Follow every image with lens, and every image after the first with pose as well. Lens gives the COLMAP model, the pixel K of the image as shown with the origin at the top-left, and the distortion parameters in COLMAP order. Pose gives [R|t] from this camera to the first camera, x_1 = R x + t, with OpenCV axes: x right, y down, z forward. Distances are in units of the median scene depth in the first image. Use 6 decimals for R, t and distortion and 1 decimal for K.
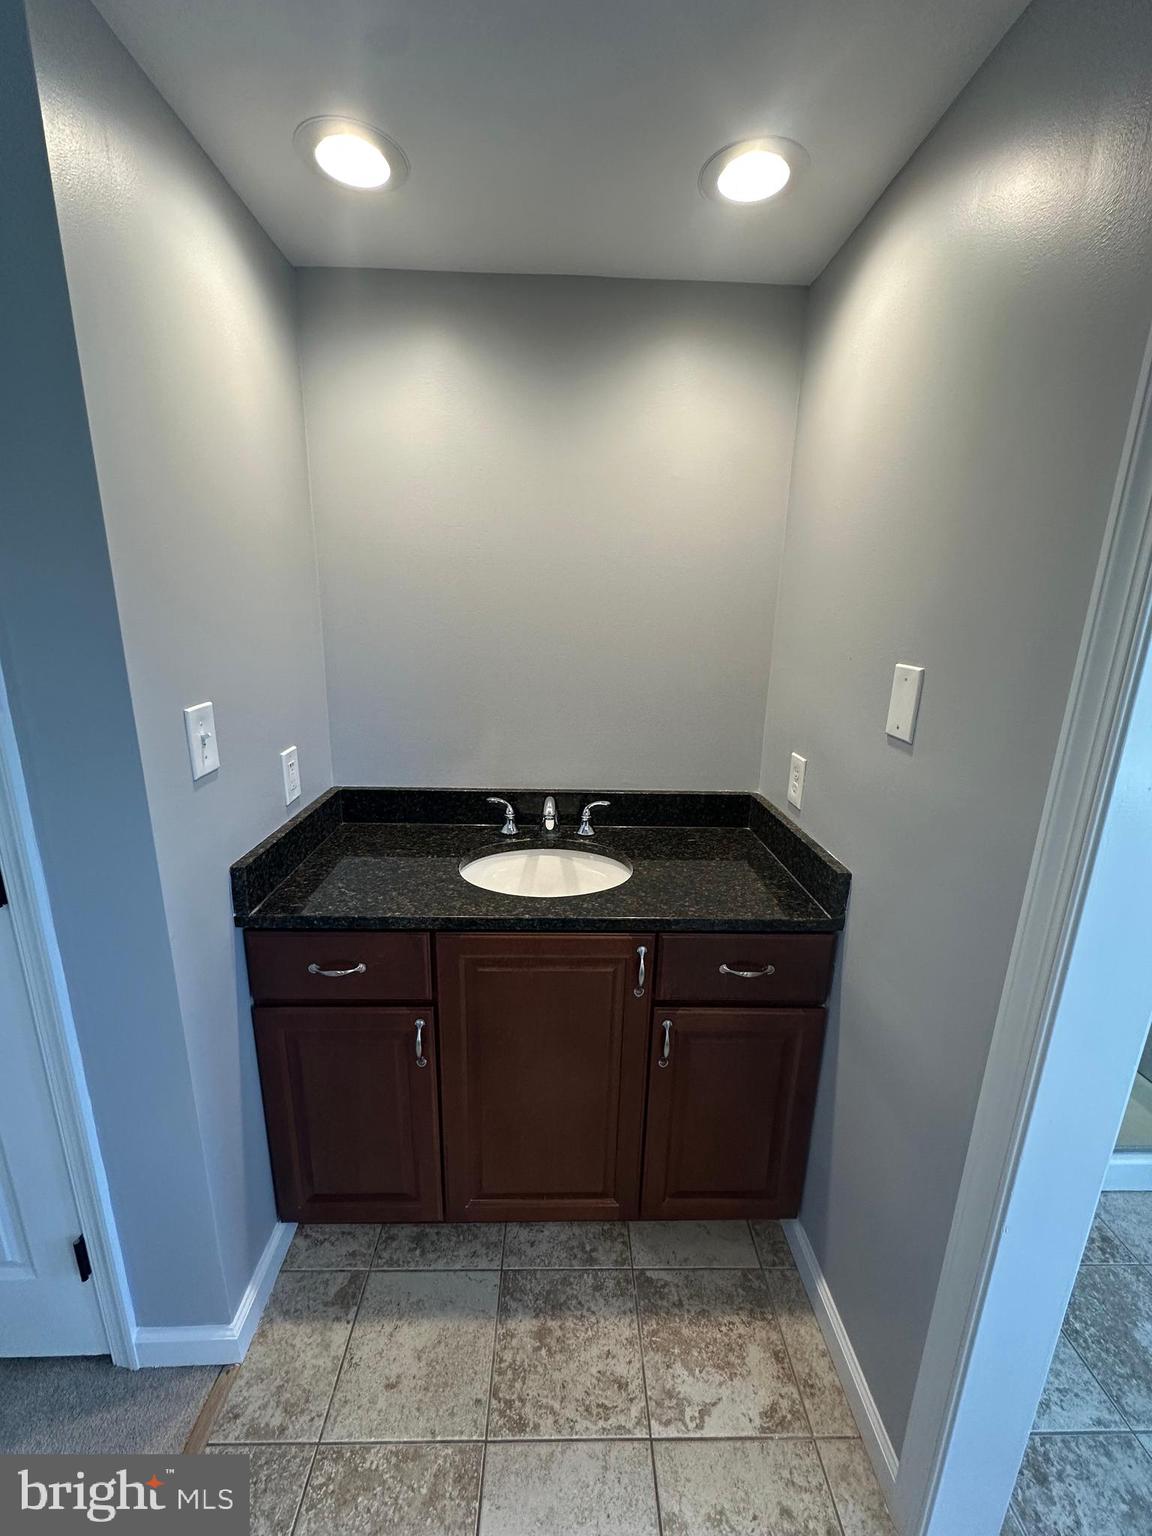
lens RADIAL K [[612.9, 0, 576.0], [0, 612.9, 768.0], [0, 0, 1]] dist [-0.001215, 0.000580]
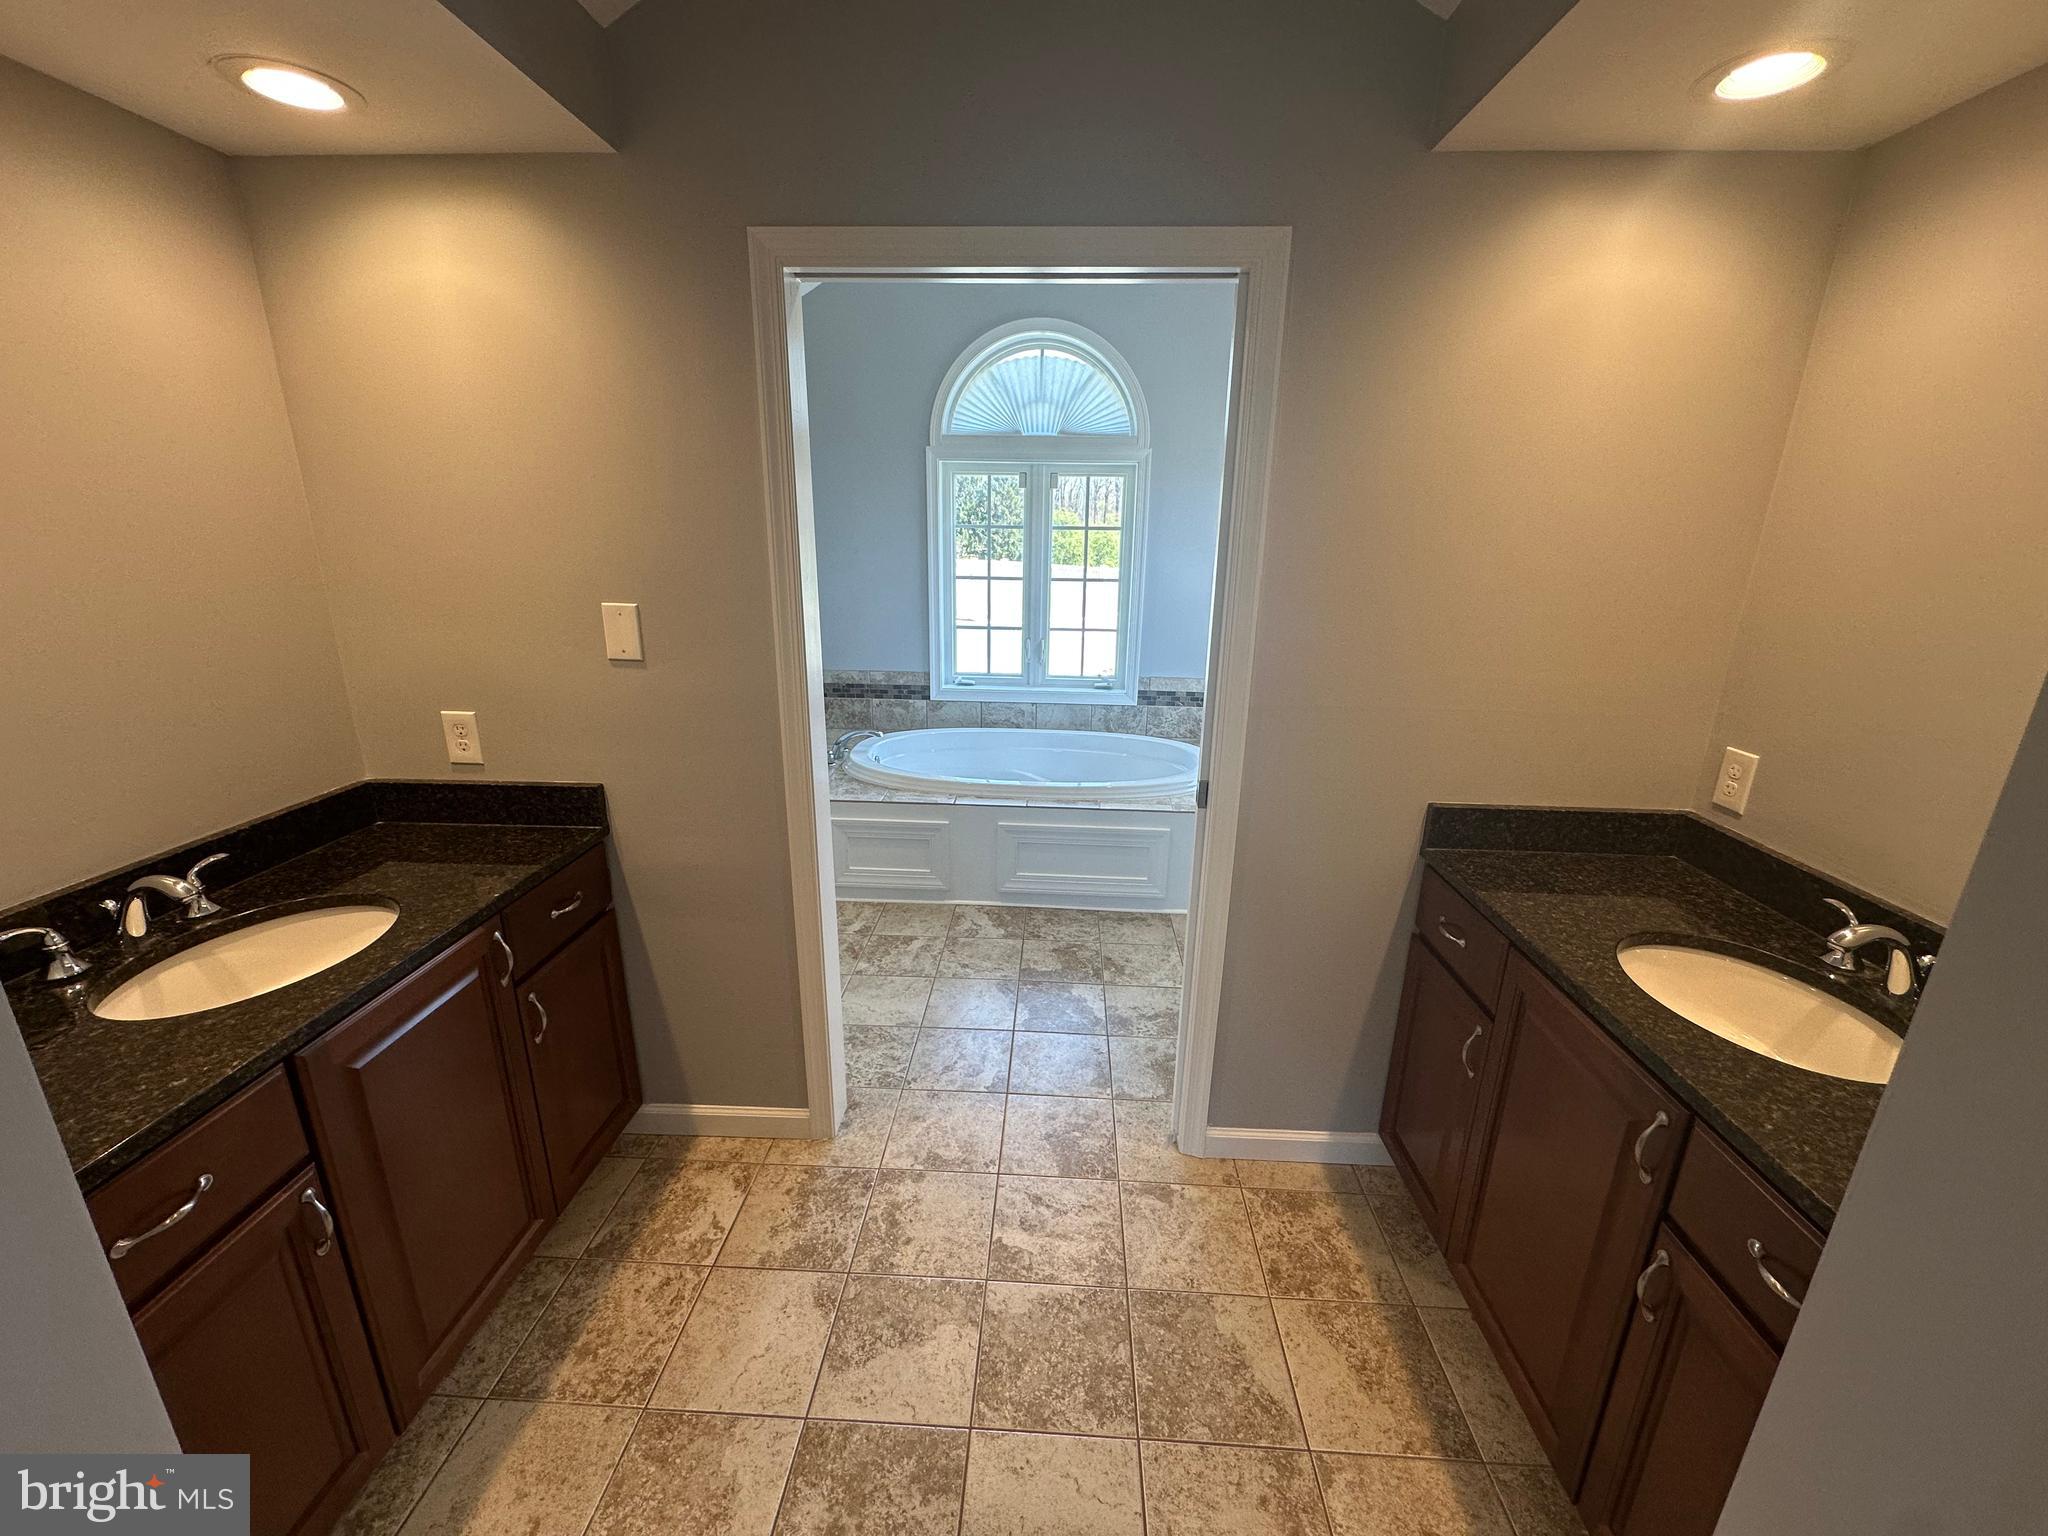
lens RADIAL K [[817.1, 0, 1024.0], [0, 817.1, 768.0], [0, 0, 1]] dist [-0.001215, 0.000580]
pose [[0.073018, -0.304666, 0.949656, -0.909830], [0.234511, 0.930745, 0.280568, -0.099408], [-0.969367, 0.202219, 0.139409, -0.007497]]
